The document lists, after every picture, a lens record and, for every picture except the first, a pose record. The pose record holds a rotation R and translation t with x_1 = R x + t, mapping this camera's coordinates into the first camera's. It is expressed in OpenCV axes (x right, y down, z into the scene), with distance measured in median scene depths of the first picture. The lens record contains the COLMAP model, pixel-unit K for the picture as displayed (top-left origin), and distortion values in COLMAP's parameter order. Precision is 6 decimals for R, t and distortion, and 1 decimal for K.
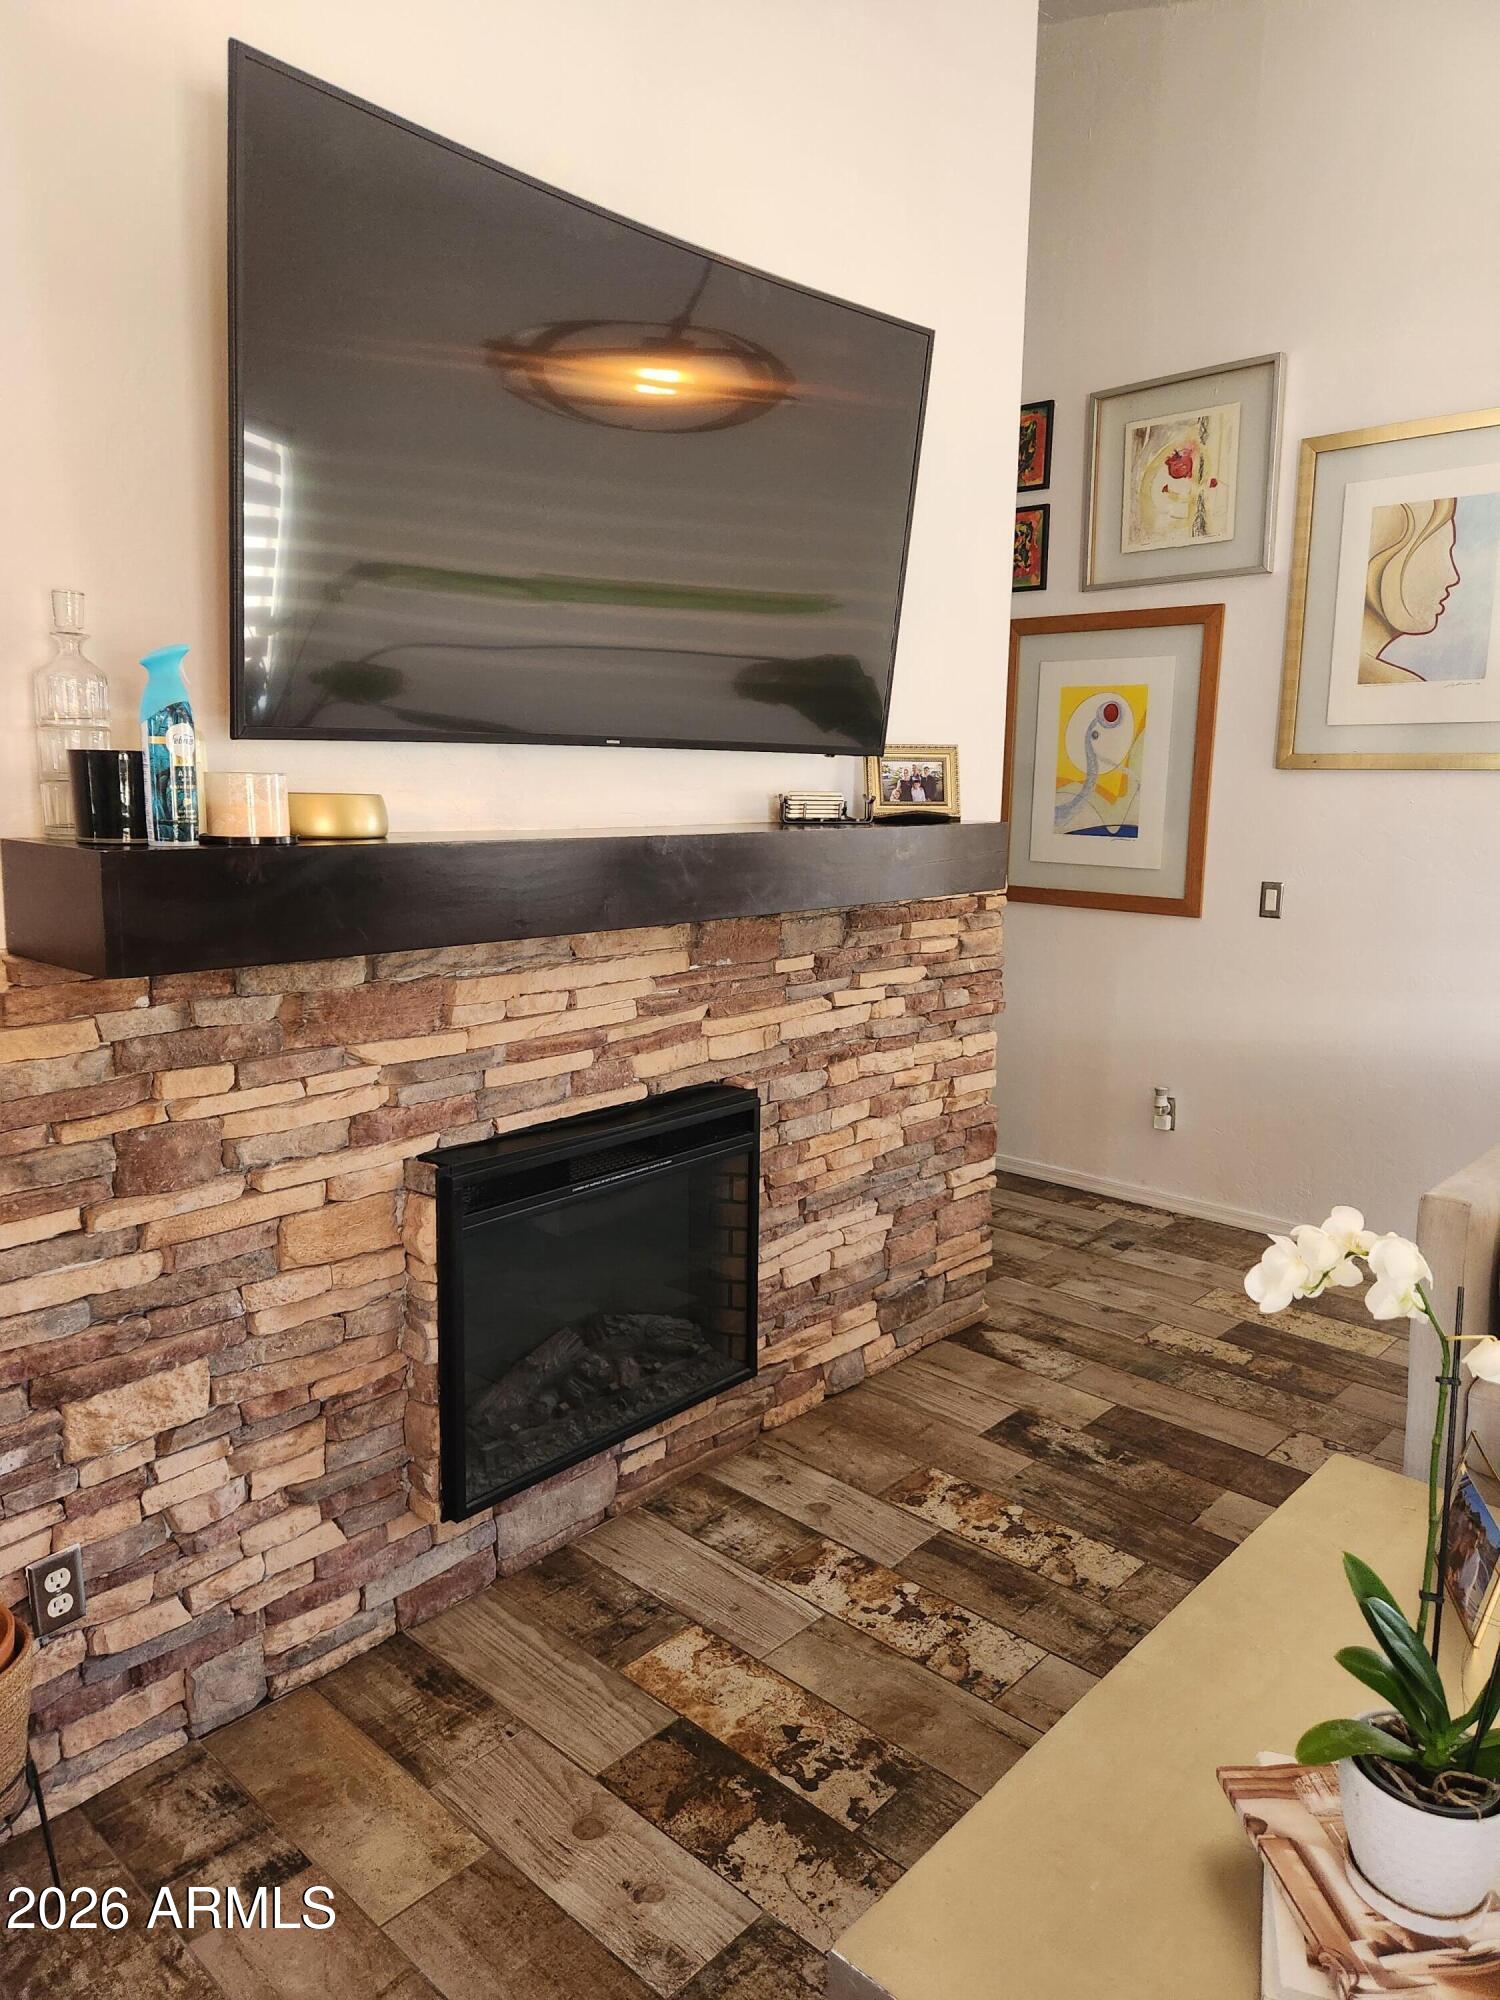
lens RADIAL K [[1344.5, 0, 751.0], [0, 1344.5, 991.1], [0, 0, 1]] dist [0.064096, -0.055905]
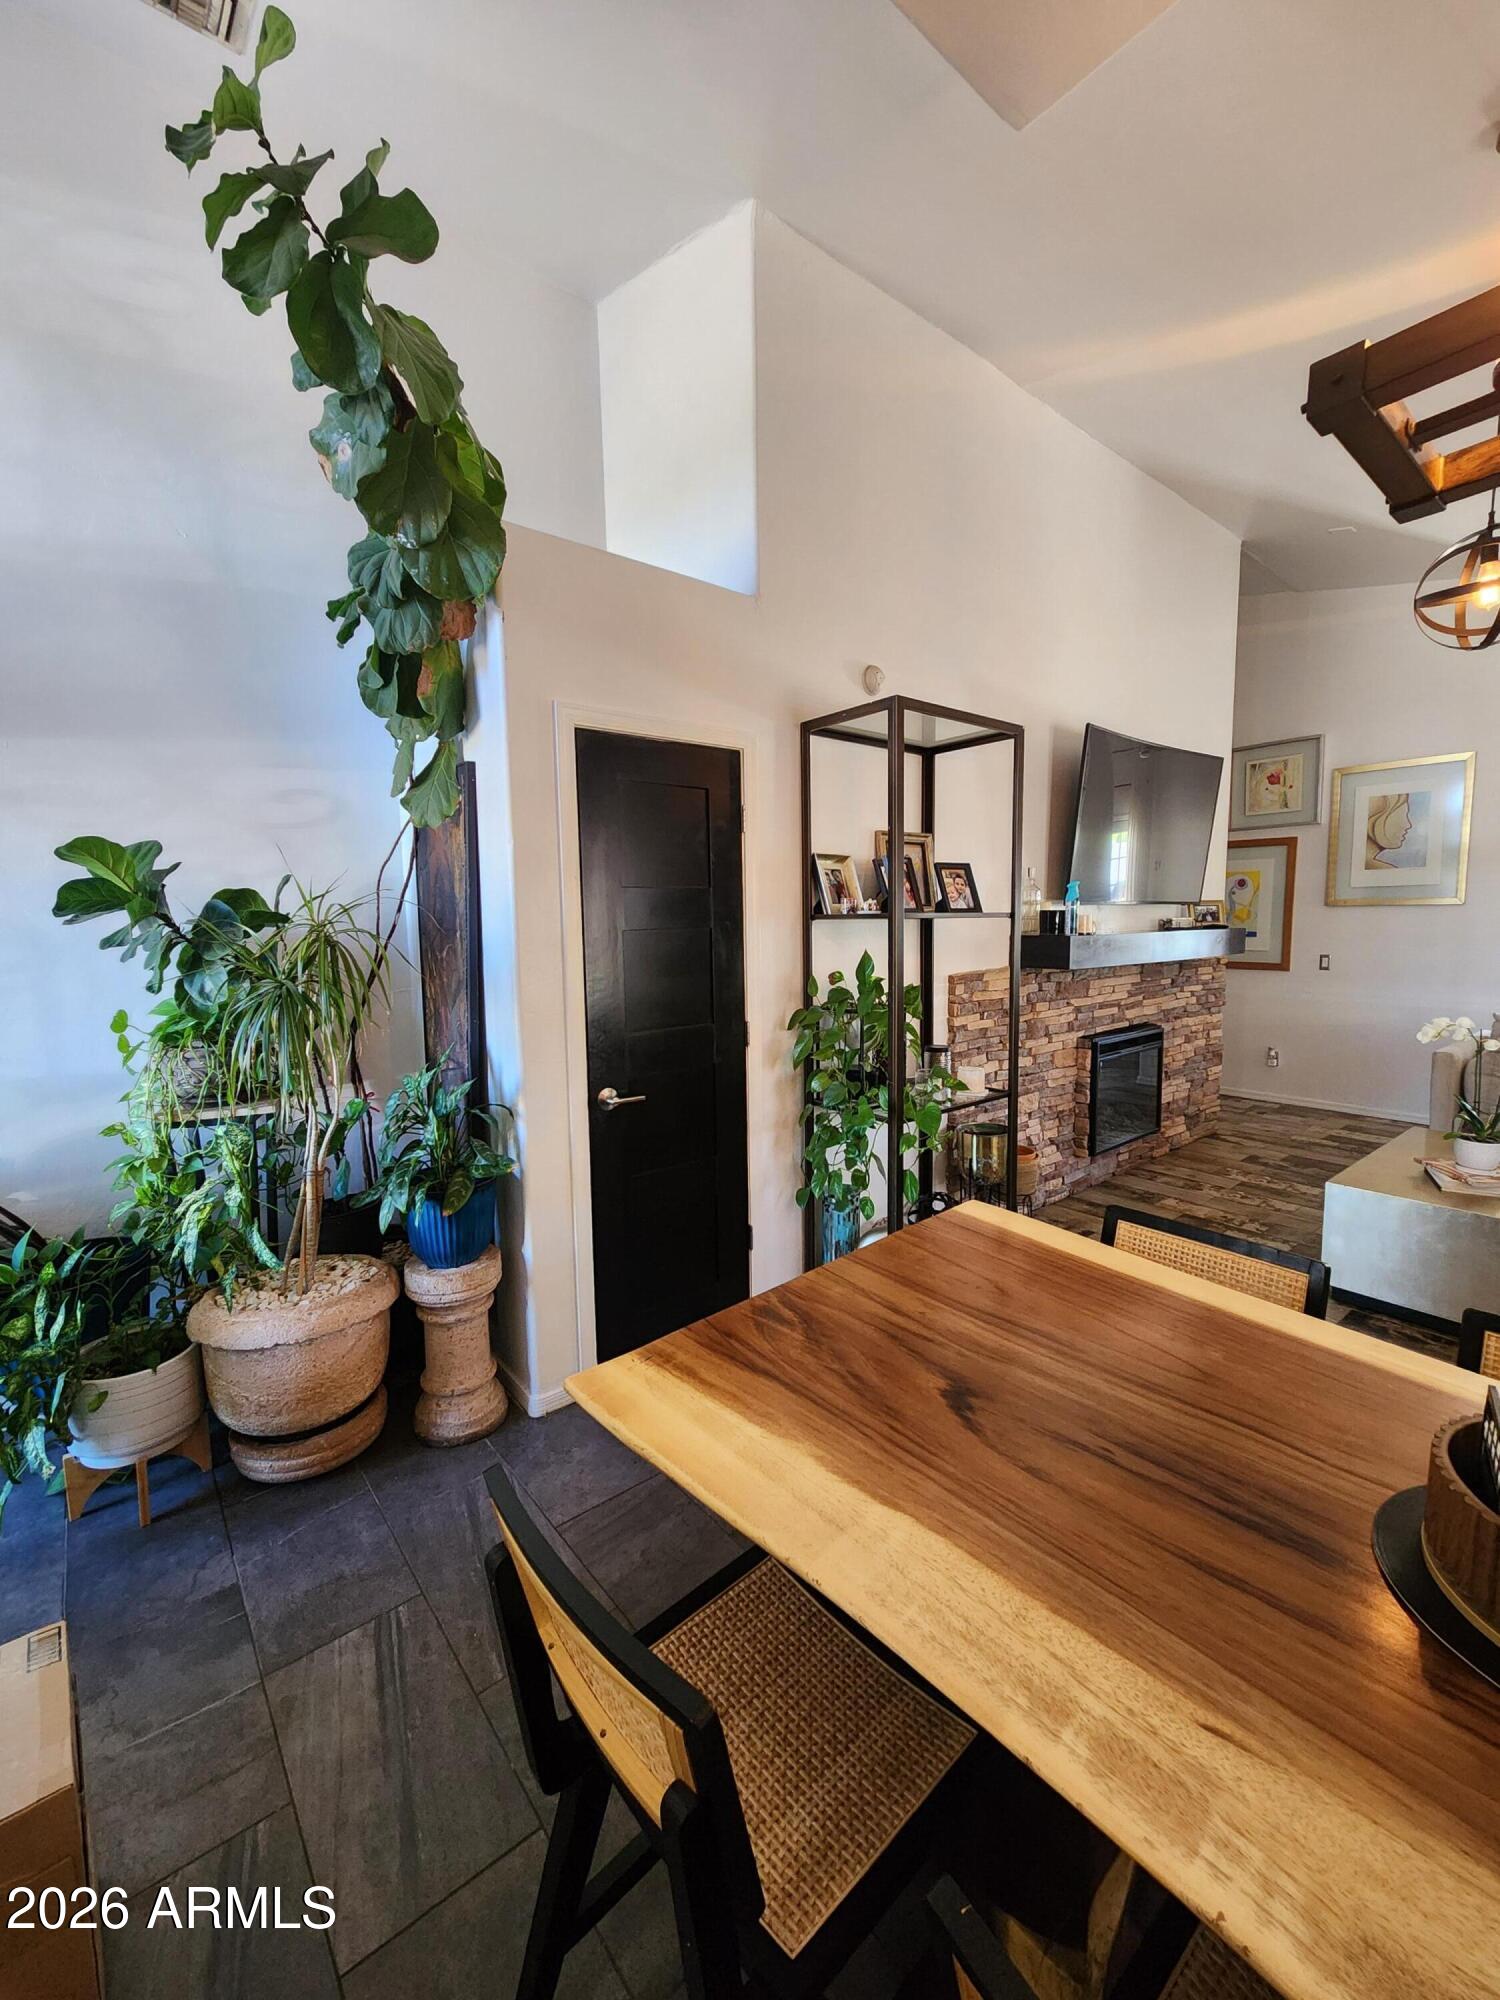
lens RADIAL K [[819.4, 0, 766.3], [0, 819.4, 1001.2], [0, 0, 1]] dist [0.003791, -0.002622]
pose [[0.990587, -0.008040, -0.136646, -0.552109], [0.000437, 0.998454, -0.055583, 0.113489], [0.136881, 0.055000, 0.989059, -0.759899]]
